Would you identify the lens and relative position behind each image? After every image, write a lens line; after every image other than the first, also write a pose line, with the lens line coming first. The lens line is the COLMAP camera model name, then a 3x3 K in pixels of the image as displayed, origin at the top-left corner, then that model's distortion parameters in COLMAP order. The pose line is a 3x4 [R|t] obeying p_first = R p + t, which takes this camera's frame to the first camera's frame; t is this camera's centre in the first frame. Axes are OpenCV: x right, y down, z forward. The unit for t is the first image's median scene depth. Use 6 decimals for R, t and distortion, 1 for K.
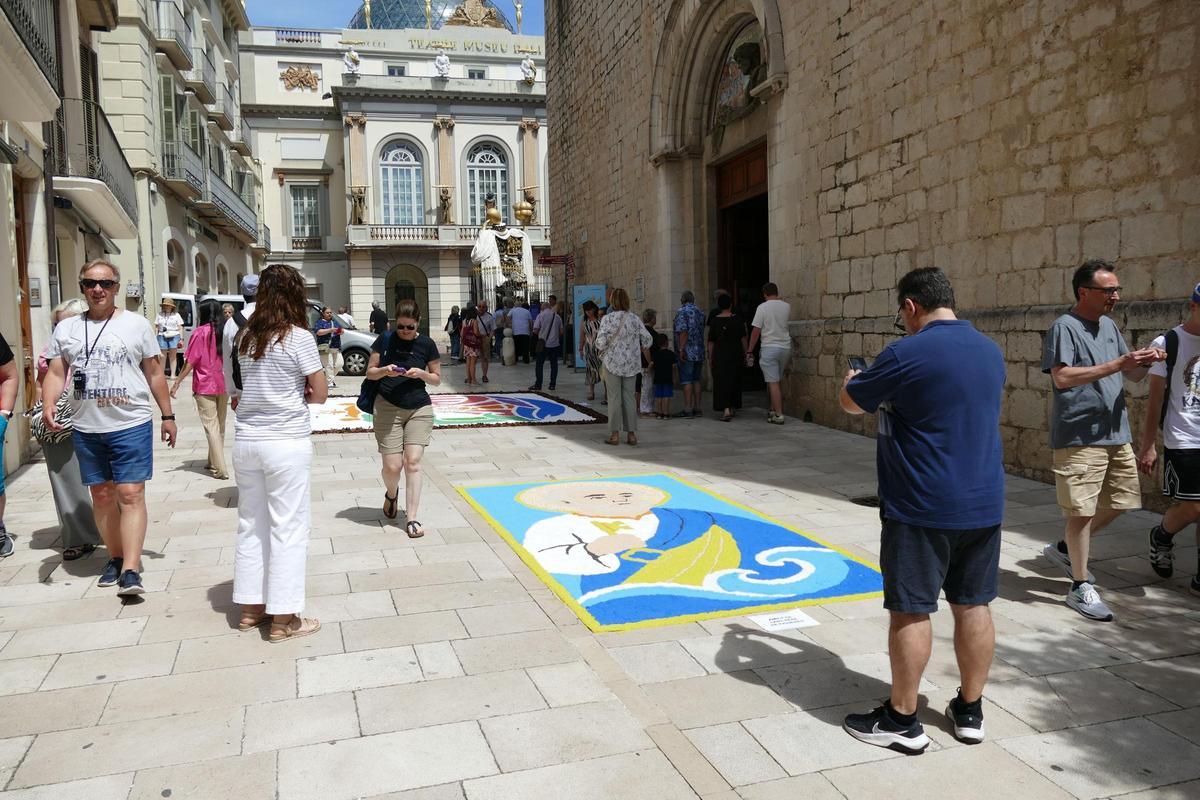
lens RADIAL K [[875.0, 0, 607.3], [0, 875.0, 397.1], [0, 0, 1]] dist [-0.022197, 0.016908]
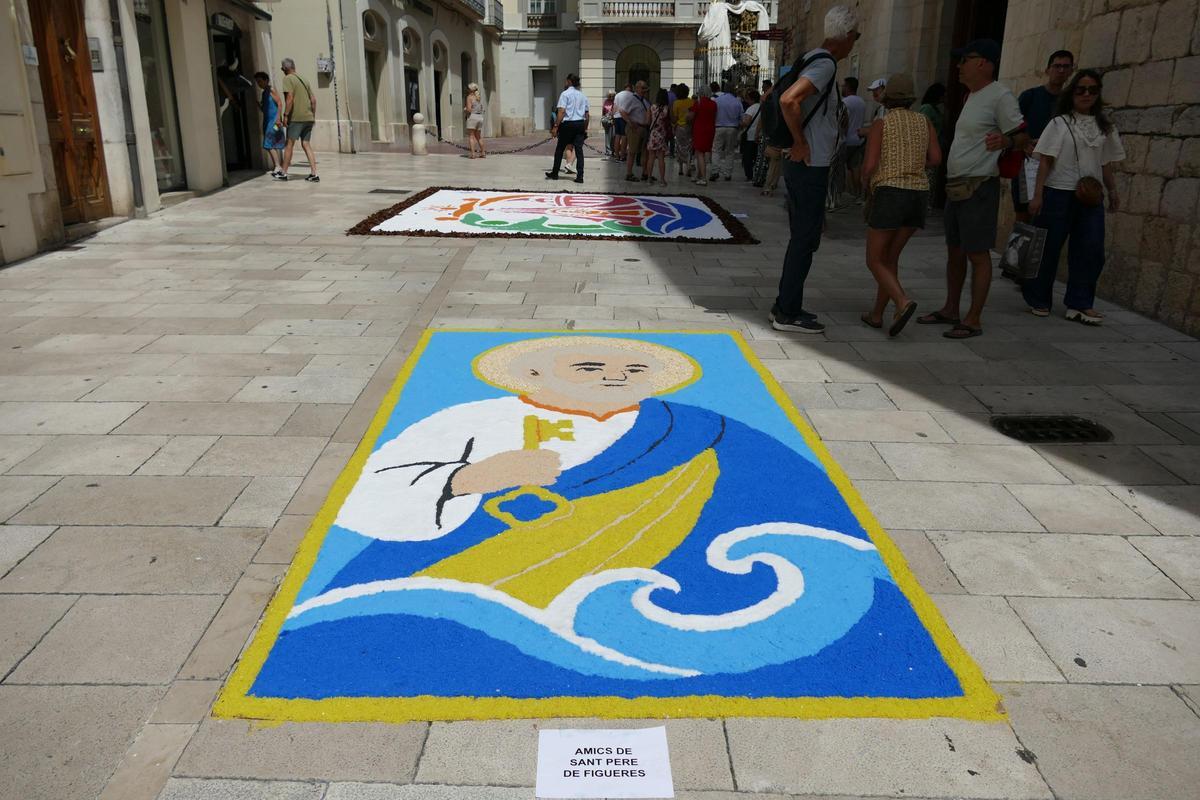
lens RADIAL K [[875.0, 0, 609.0], [0, 875.0, 392.9], [0, 0, 1]] dist [-0.022197, 0.016908]
pose [[0.955999, 0.114505, -0.270101, 0.057800], [-0.052271, 0.972435, 0.227239, -0.006185], [0.288675, -0.203122, 0.935632, 0.117172]]
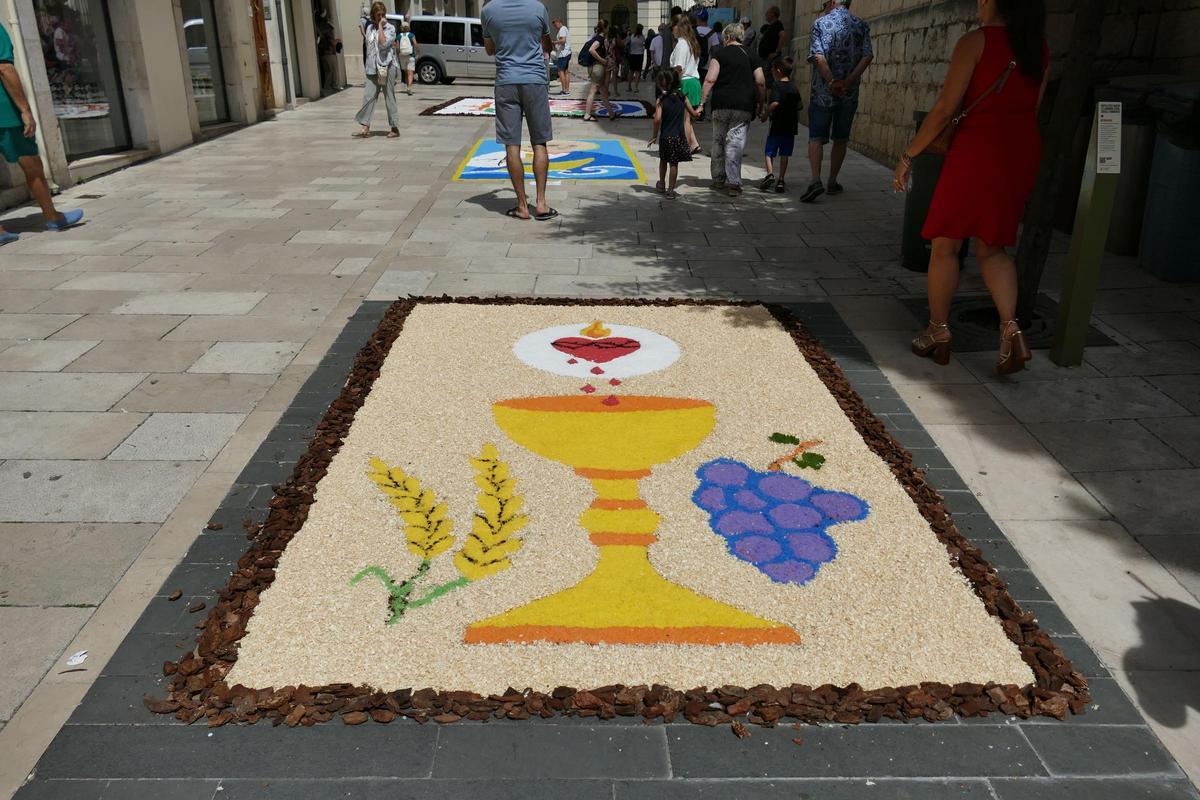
lens RADIAL K [[875.0, 0, 608.1], [0, 875.0, 399.5], [0, 0, 1]] dist [-0.022197, 0.016908]
pose [[0.957334, 0.120769, -0.262539, 0.177744], [-0.040615, 0.955701, 0.291525, 0.028599], [0.286116, -0.268424, 0.919829, -0.182991]]
